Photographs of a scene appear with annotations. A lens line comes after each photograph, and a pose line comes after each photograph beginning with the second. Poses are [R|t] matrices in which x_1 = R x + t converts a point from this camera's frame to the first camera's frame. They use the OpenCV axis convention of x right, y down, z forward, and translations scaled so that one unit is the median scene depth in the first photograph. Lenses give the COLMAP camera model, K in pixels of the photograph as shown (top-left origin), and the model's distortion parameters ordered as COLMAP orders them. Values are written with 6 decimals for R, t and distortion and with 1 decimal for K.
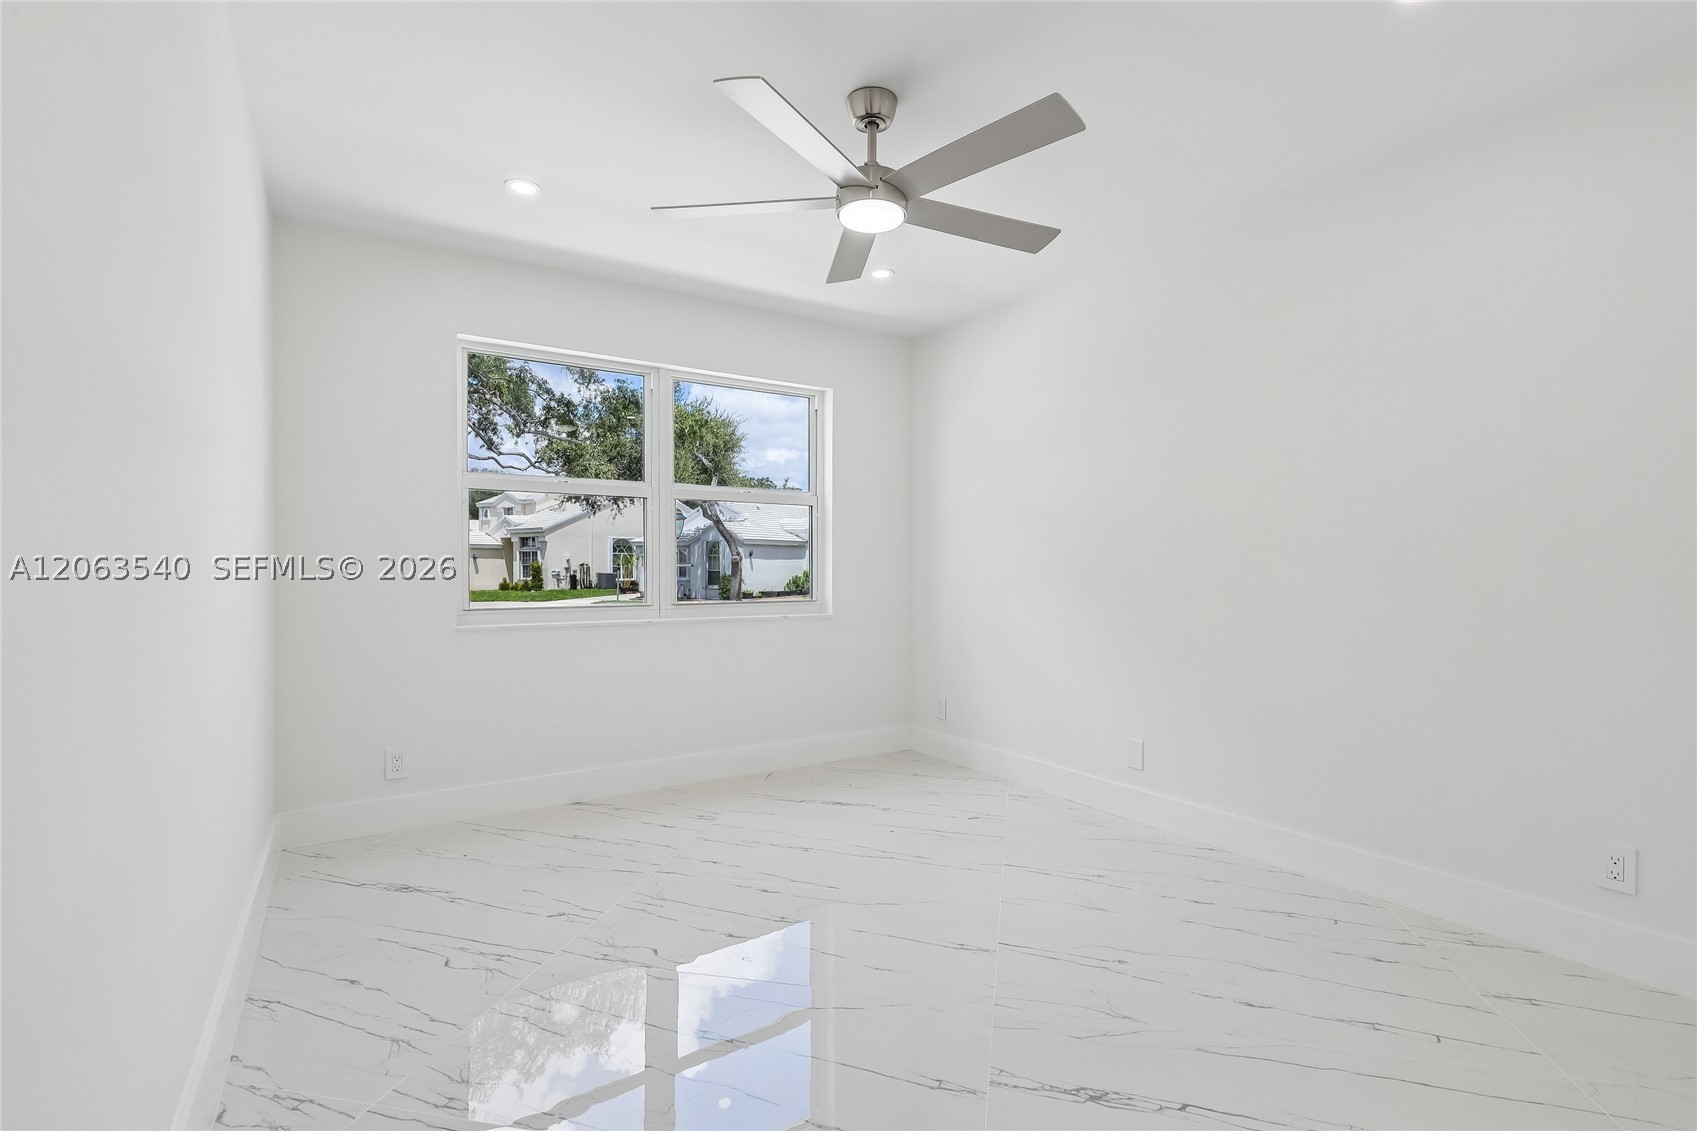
lens RADIAL K [[776.1, 0, 861.1], [0, 776.1, 572.1], [0, 0, 1]] dist [-0.002181, -0.000153]
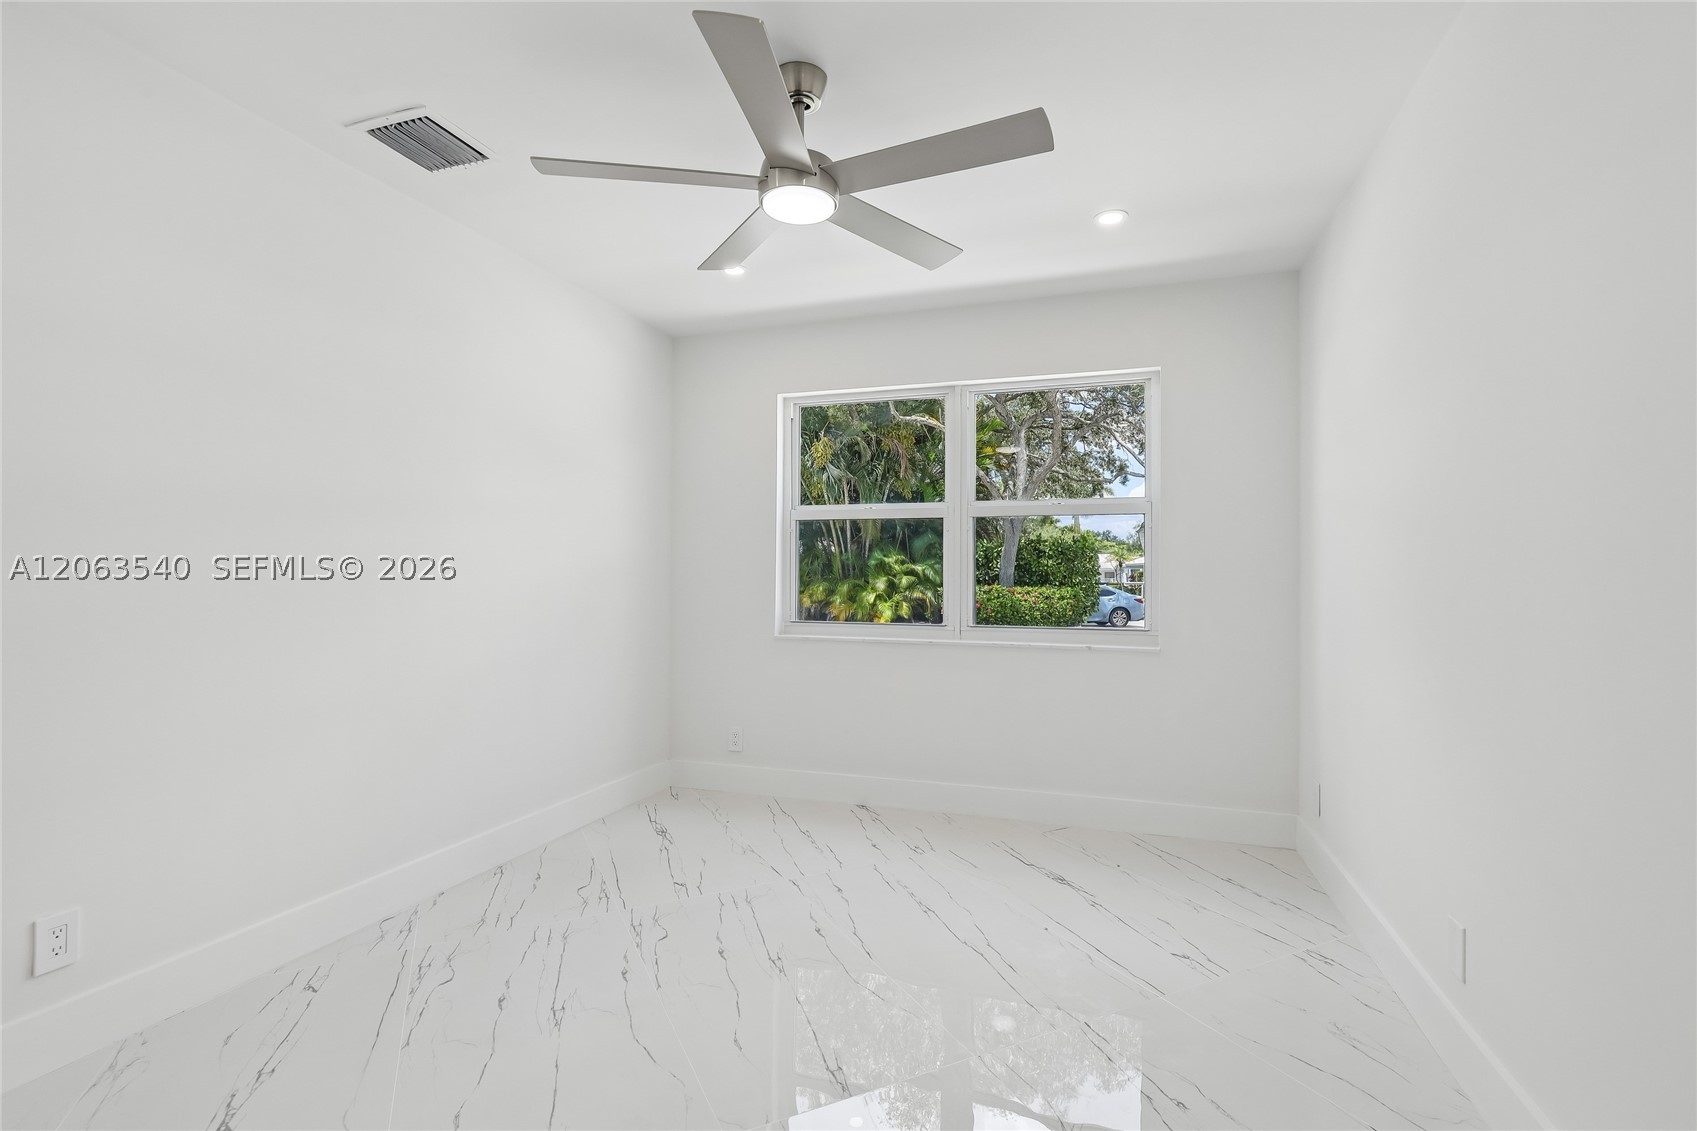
lens RADIAL K [[787.1, 0, 876.6], [0, 787.1, 560.4], [0, 0, 1]] dist [0.018243, -0.000106]
pose [[0.632611, -0.014645, -0.774332, 0.513213], [-0.017184, 0.999310, -0.032938, -0.007122], [0.774279, 0.034143, 0.631922, 0.327243]]
